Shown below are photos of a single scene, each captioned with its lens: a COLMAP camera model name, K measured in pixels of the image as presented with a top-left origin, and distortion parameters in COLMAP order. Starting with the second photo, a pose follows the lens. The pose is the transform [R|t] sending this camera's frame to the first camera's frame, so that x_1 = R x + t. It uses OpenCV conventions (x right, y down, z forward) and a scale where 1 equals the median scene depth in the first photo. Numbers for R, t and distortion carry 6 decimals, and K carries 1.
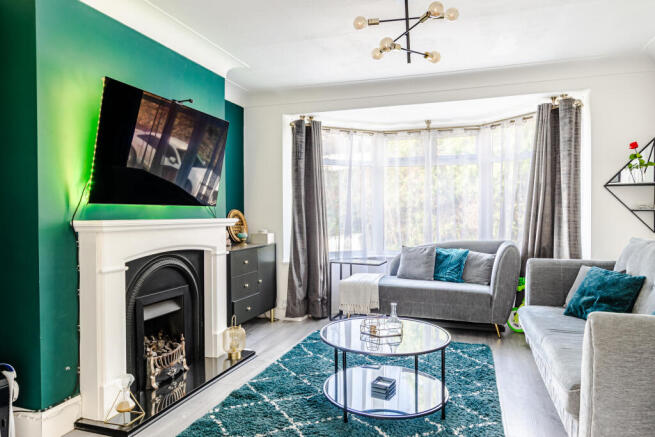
lens RADIAL K [[434.1, 0, 331.7], [0, 434.1, 217.6], [0, 0, 1]] dist [-0.002338, 0.001149]
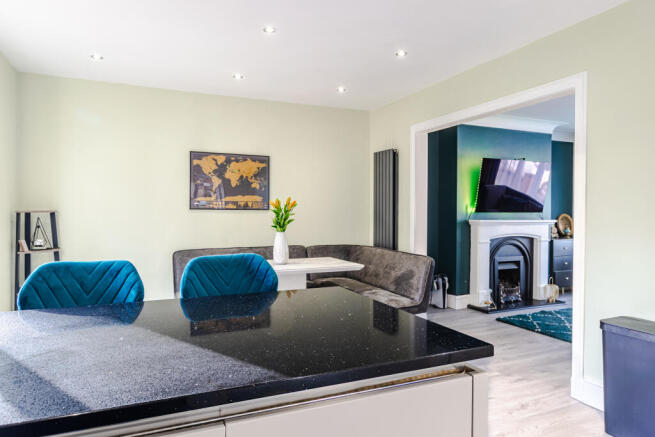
lens RADIAL K [[434.1, 0, 331.7], [0, 434.1, 217.6], [0, 0, 1]] dist [-0.002338, 0.001149]
pose [[0.687980, 0.018406, -0.725496, 0.453895], [-0.015459, 0.999823, 0.010706, -0.013831], [0.725565, 0.003850, 0.688143, -0.875815]]
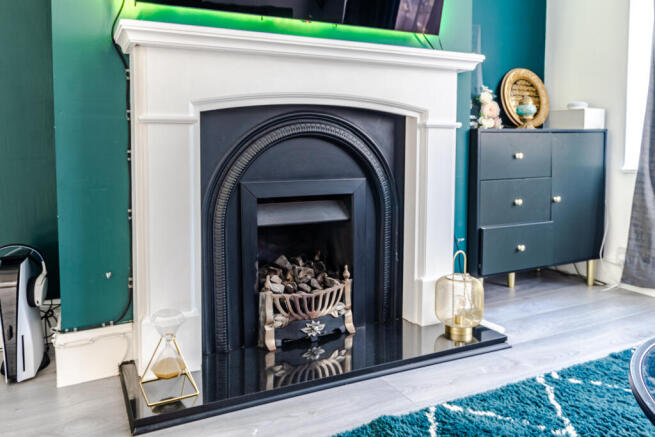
lens RADIAL K [[482.6, 0, 268.7], [0, 482.6, 162.7], [0, 0, 1]] dist [-0.004804, -0.003934]
pose [[0.666337, 0.044282, -0.744335, 0.034927], [-0.011423, 0.998724, 0.049190, 0.112546], [0.745563, -0.024275, 0.665993, 0.532779]]
